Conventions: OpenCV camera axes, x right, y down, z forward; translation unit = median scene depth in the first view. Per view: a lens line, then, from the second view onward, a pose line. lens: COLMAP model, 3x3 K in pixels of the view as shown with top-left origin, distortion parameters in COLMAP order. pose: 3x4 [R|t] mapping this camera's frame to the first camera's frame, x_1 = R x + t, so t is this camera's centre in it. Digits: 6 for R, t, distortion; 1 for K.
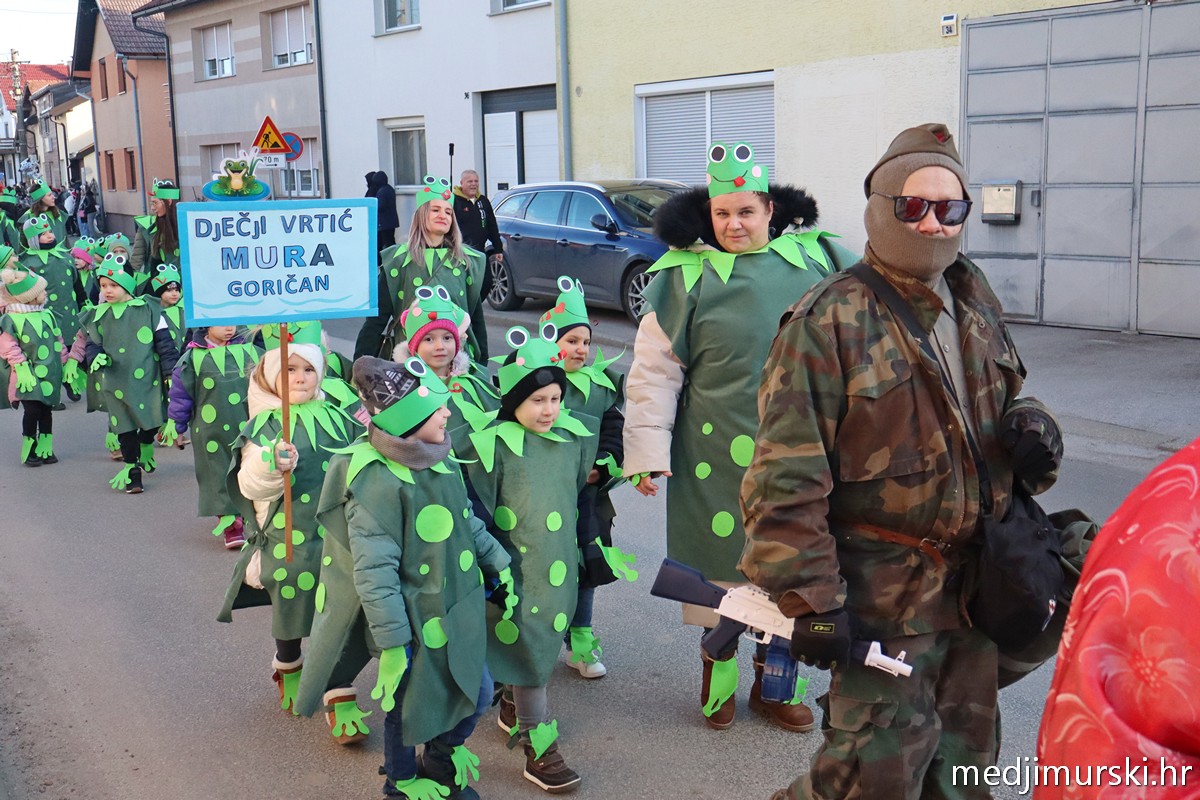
lens RADIAL K [[1342.4, 0, 591.8], [0, 1342.4, 390.8], [0, 0, 1]] dist [0.046984, -0.095693]
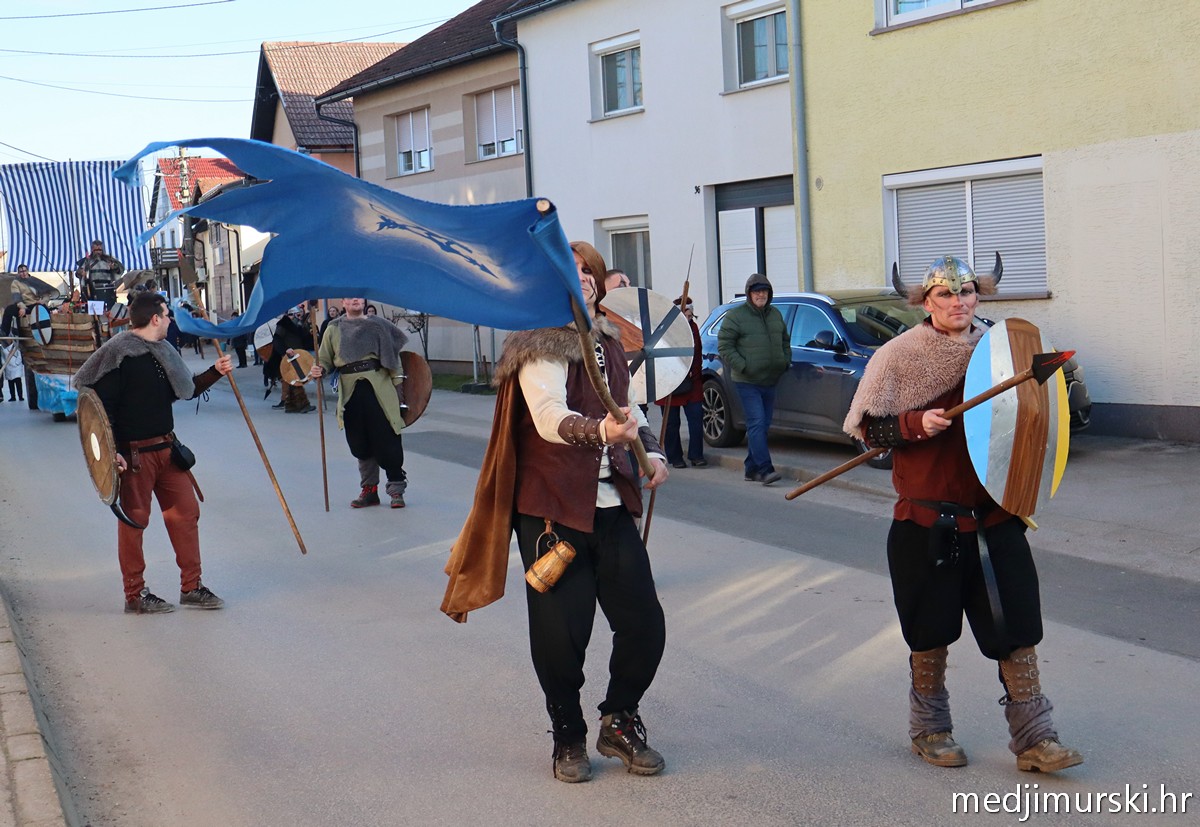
lens RADIAL K [[1786.6, 0, 696.9], [0, 1786.6, 391.1], [0, 0, 1]] dist [0.037114, -0.085019]
pose [[0.992439, -0.011918, -0.122159, 0.039006], [0.000116, 0.995365, -0.096168, 0.008512], [0.122739, 0.095427, 0.987840, -0.068886]]
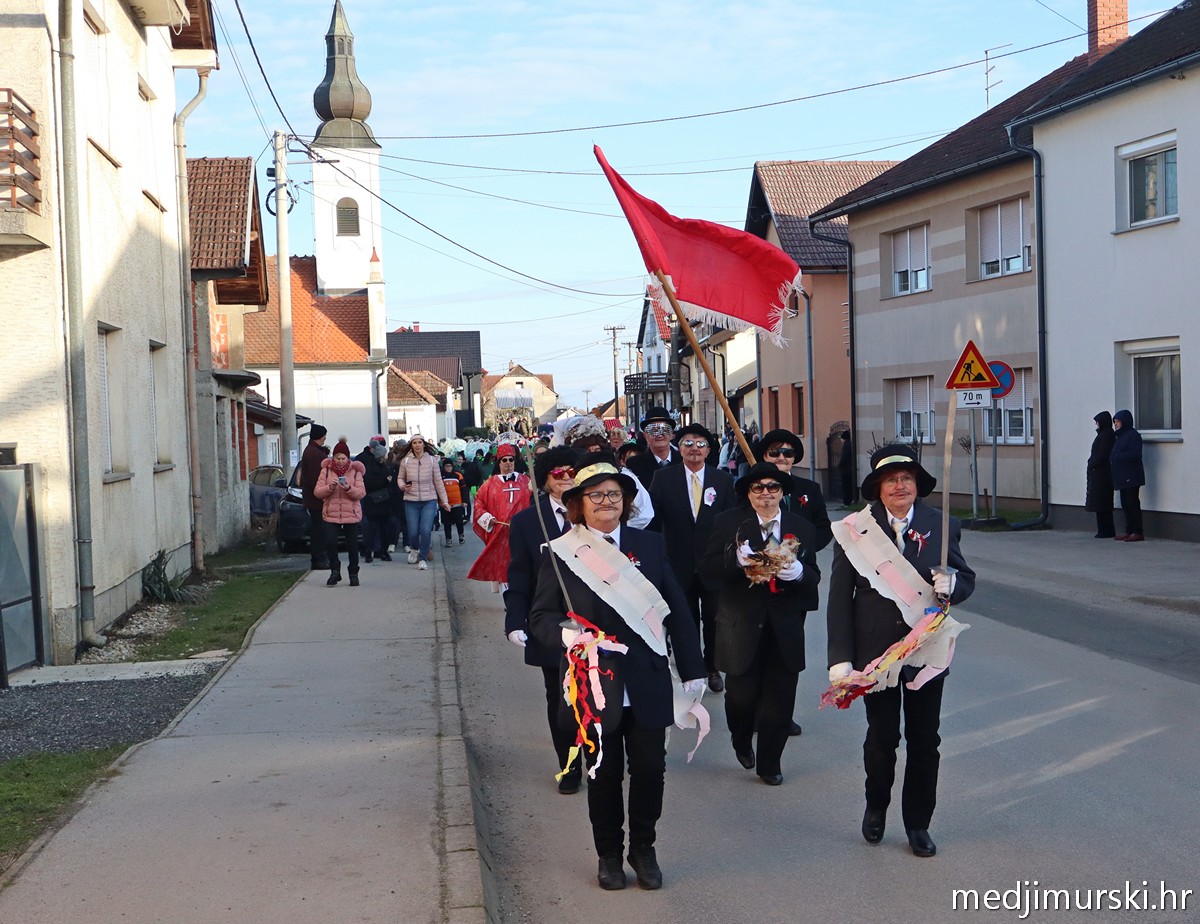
lens RADIAL K [[1780.1, 0, 788.5], [0, 1780.1, 516.4], [0, 0, 1]] dist [-0.011749, 0.029753]
pose [[0.945736, 0.017511, -0.324463, -0.010137], [-0.050620, 0.994295, -0.093886, -0.005287], [0.320968, 0.105215, 0.941228, 0.030897]]
